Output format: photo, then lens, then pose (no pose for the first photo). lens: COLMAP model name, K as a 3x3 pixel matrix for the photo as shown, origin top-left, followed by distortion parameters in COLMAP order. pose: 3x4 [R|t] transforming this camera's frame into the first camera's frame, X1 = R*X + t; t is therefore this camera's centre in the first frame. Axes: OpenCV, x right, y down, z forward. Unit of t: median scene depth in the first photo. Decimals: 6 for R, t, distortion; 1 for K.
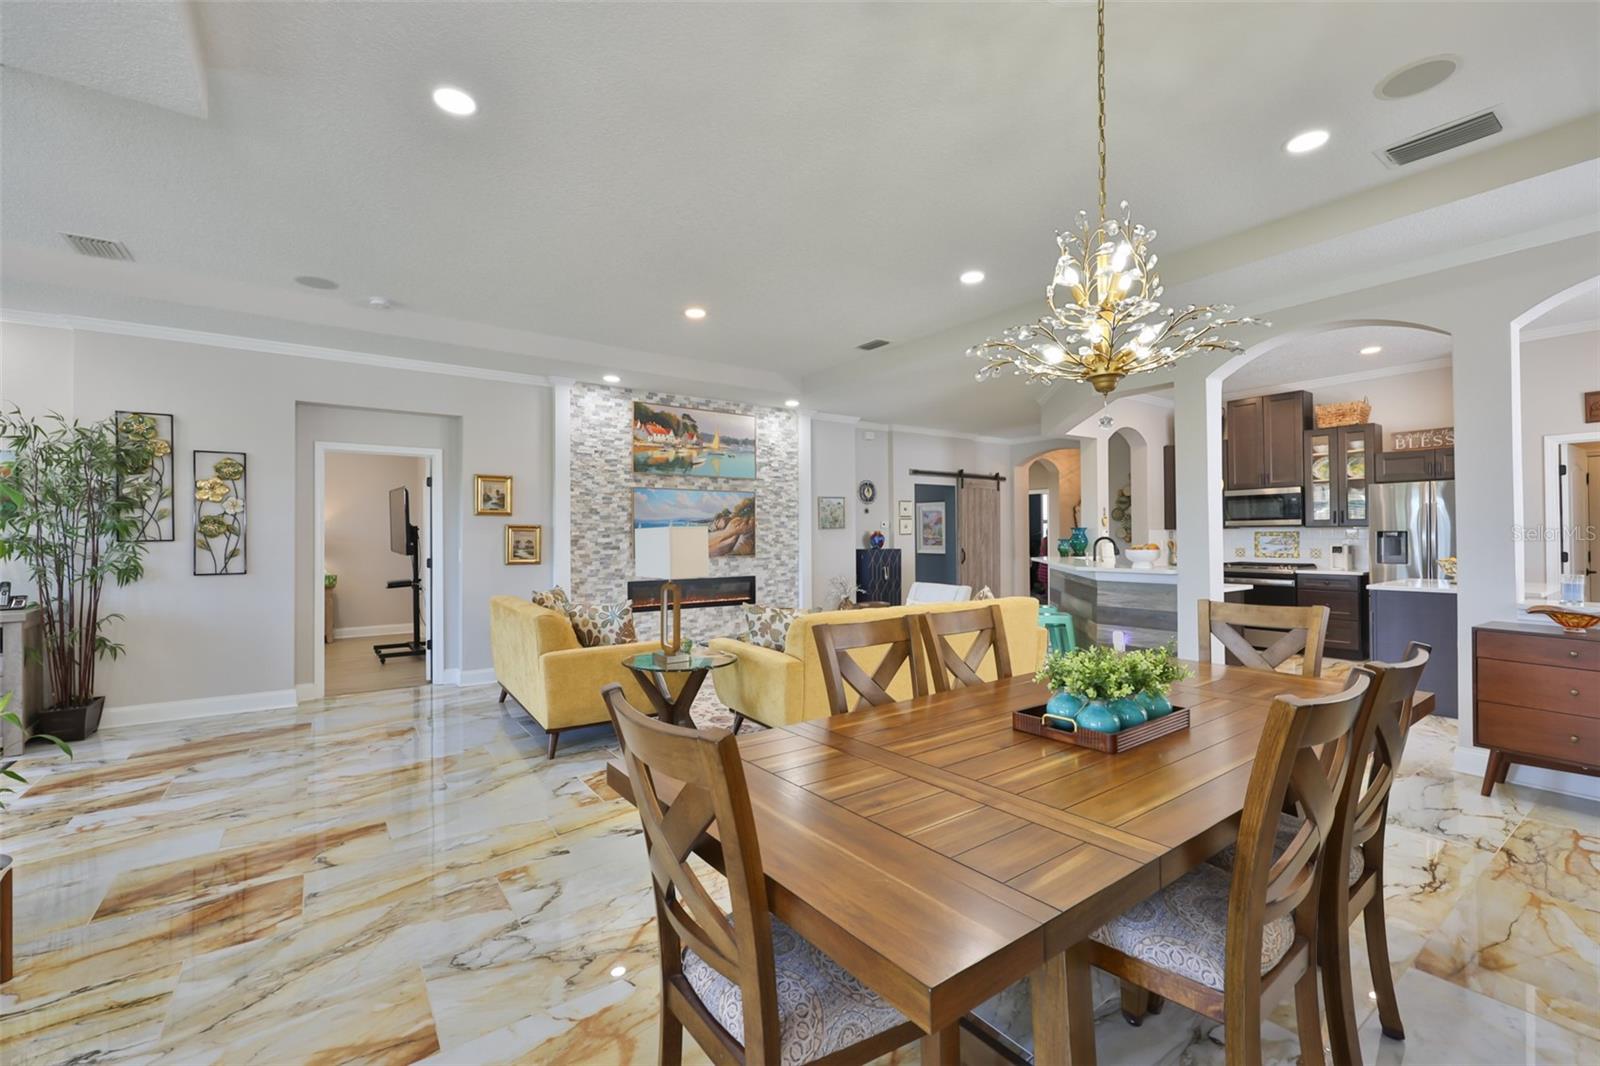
lens RADIAL K [[675.9, 0, 806.9], [0, 675.9, 534.1], [0, 0, 1]] dist [-0.007637, -0.000601]
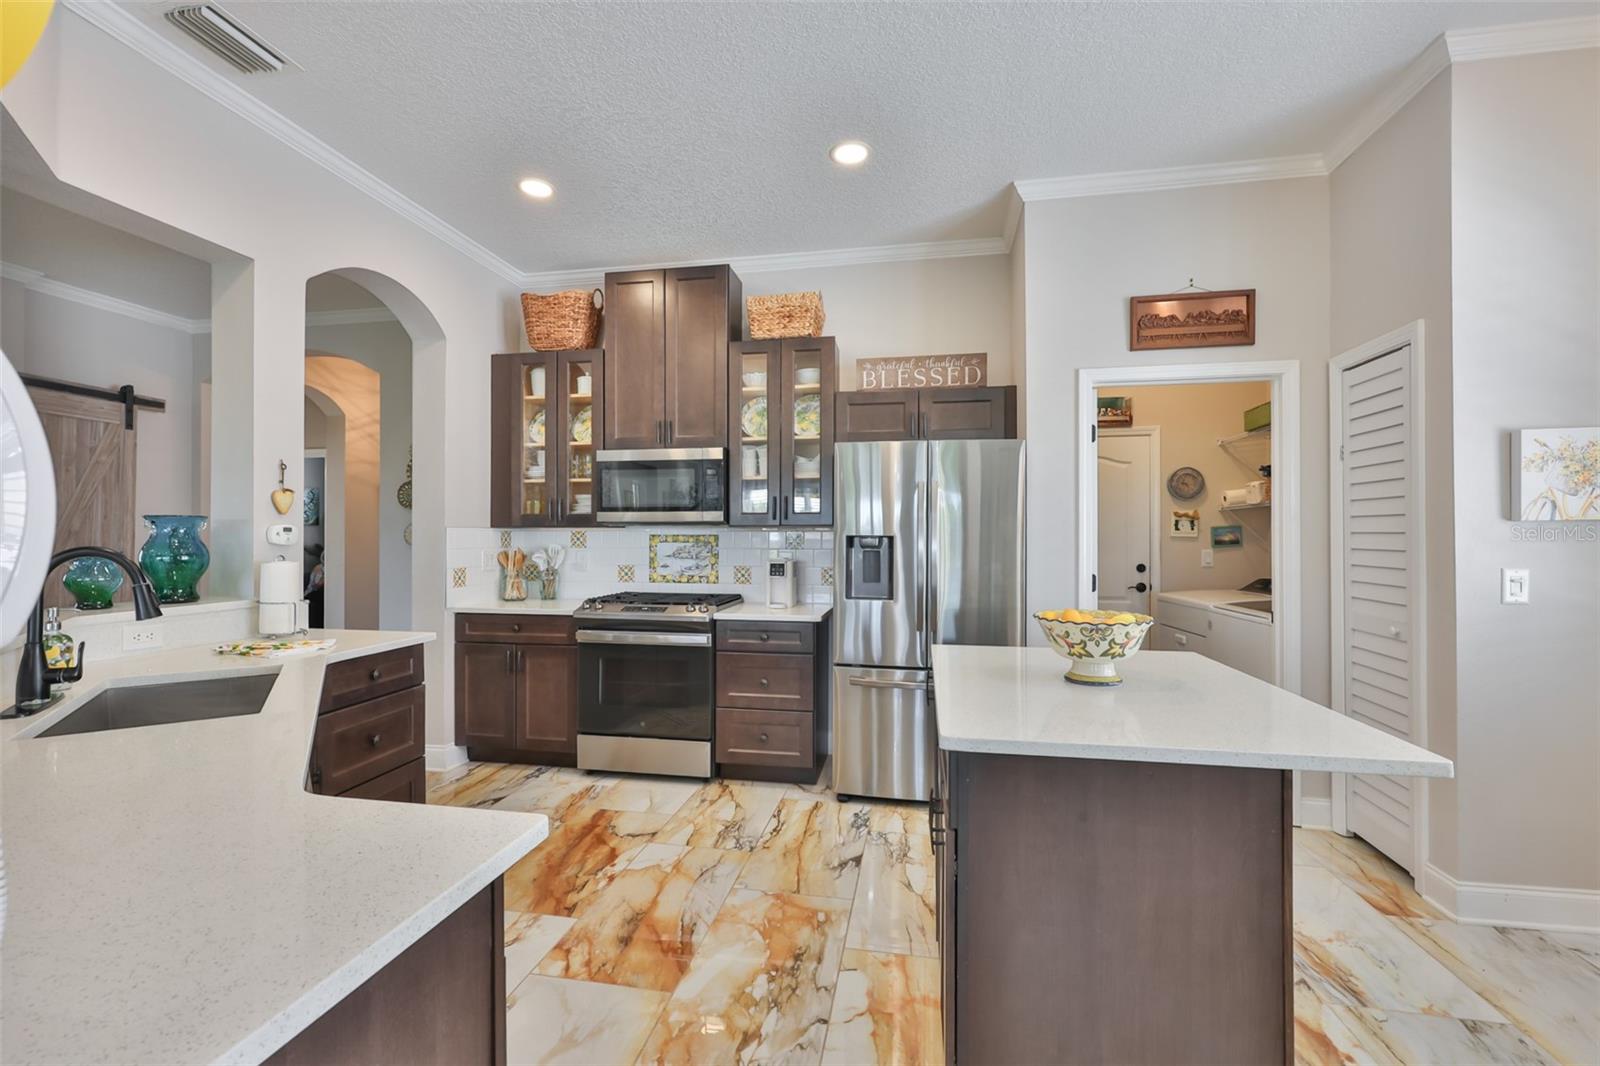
lens RADIAL K [[675.9, 0, 795.8], [0, 675.9, 530.9], [0, 0, 1]] dist [-0.007637, -0.000601]
pose [[0.729749, 0.013045, 0.683591, 0.433376], [-0.009157, 0.999915, -0.009306, -0.002603], [-0.683654, 0.000531, 0.729806, 0.599835]]
